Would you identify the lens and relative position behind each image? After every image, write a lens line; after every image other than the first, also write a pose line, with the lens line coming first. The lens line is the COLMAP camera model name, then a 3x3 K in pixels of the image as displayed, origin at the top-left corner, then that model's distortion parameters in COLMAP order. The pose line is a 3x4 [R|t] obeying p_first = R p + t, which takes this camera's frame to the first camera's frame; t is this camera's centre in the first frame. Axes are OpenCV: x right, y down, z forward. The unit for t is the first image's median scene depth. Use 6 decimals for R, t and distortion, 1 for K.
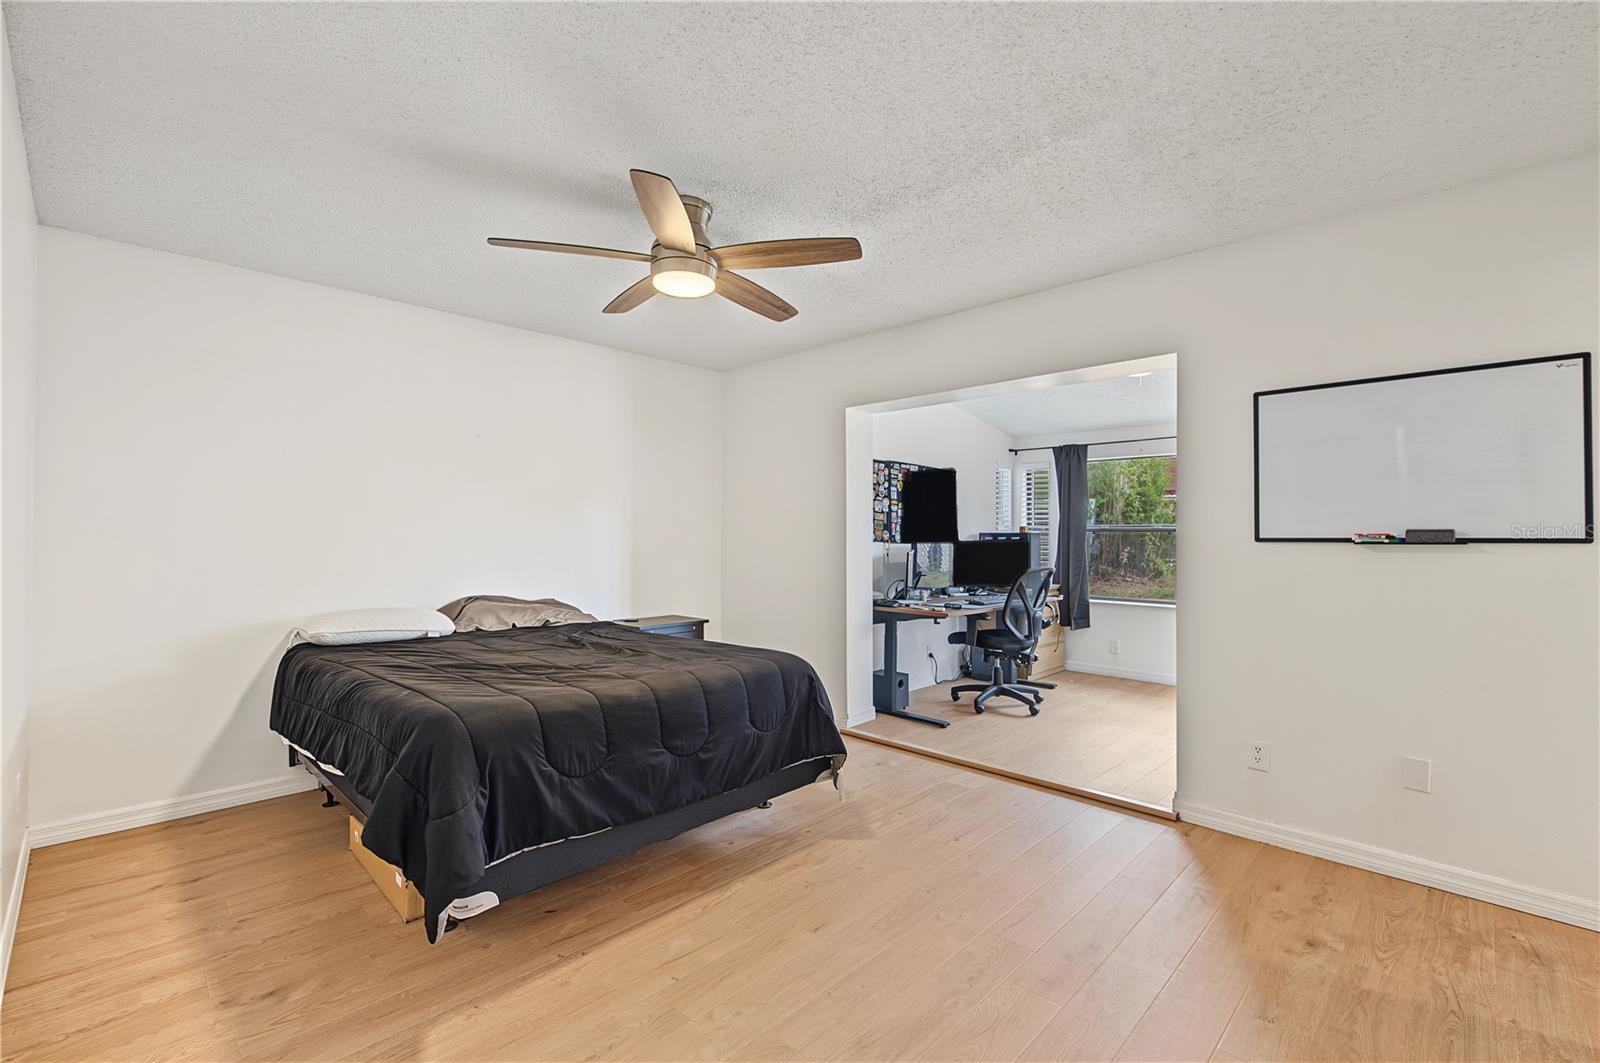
lens RADIAL K [[701.2, 0, 798.3], [0, 701.2, 533.2], [0, 0, 1]] dist [0.003740, -0.003666]
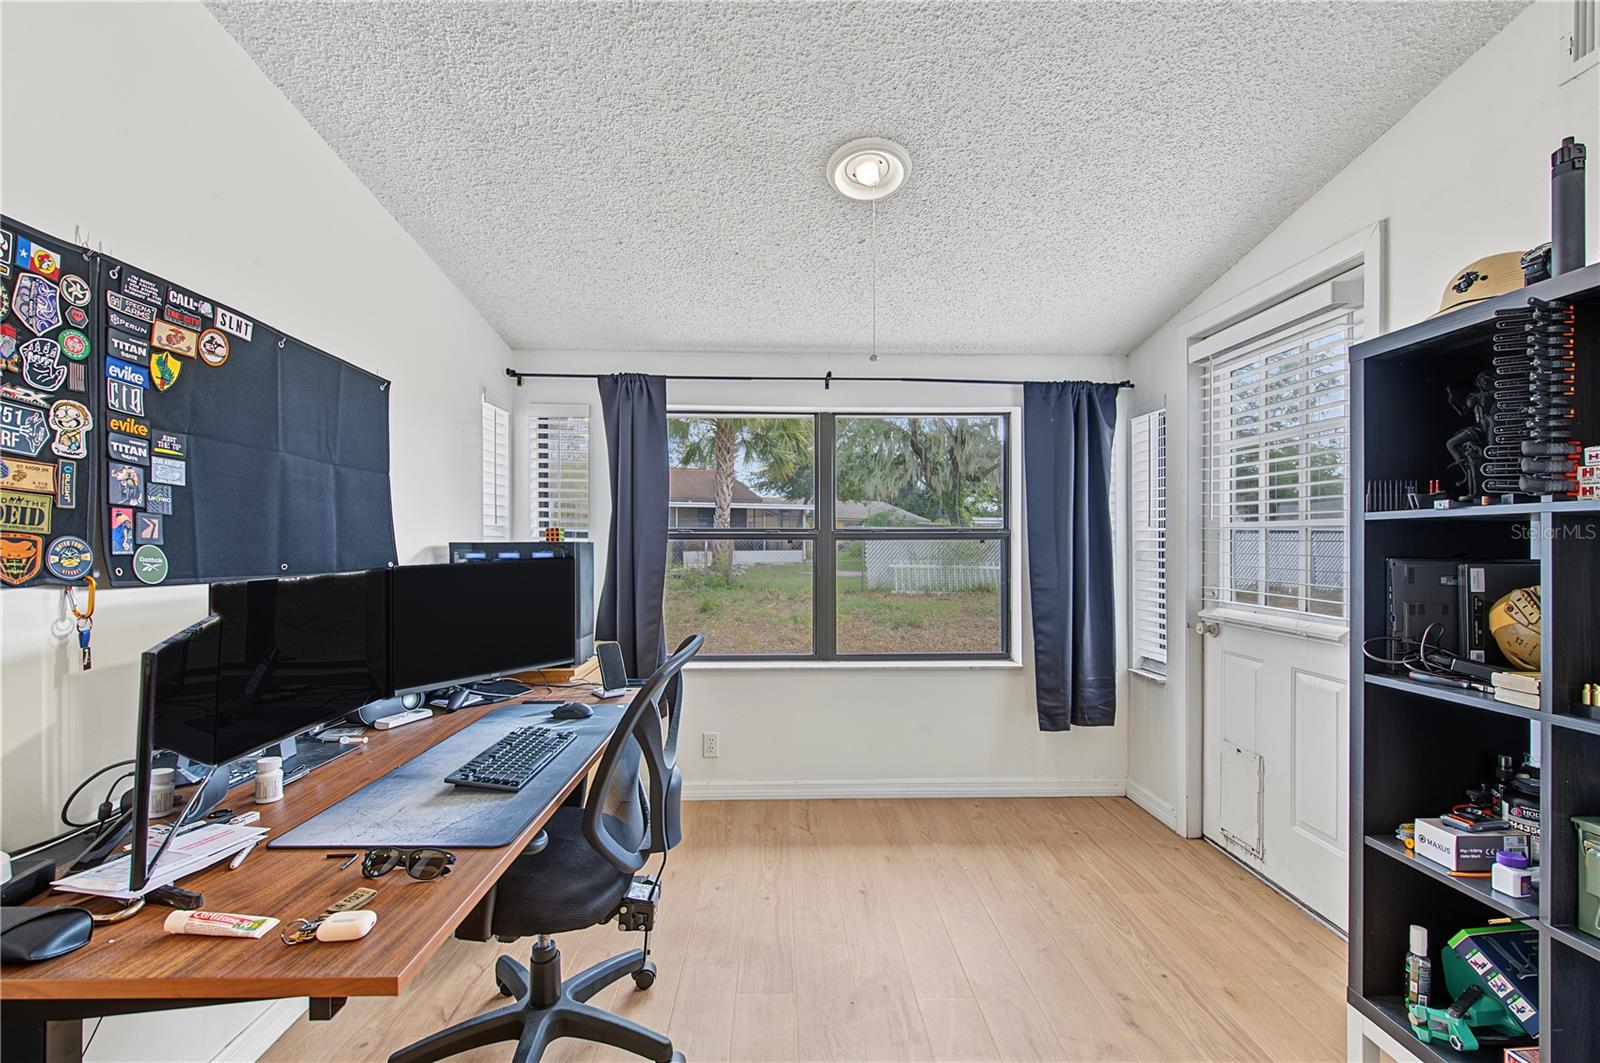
lens RADIAL K [[660.3, 0, 791.6], [0, 660.3, 538.8], [0, 0, 1]] dist [0.001196, -0.001172]
pose [[0.692061, 0.001257, 0.721838, 0.129902], [-0.002589, 0.999996, 0.000741, -0.003877], [-0.721835, -0.002382, 0.692061, 0.656113]]
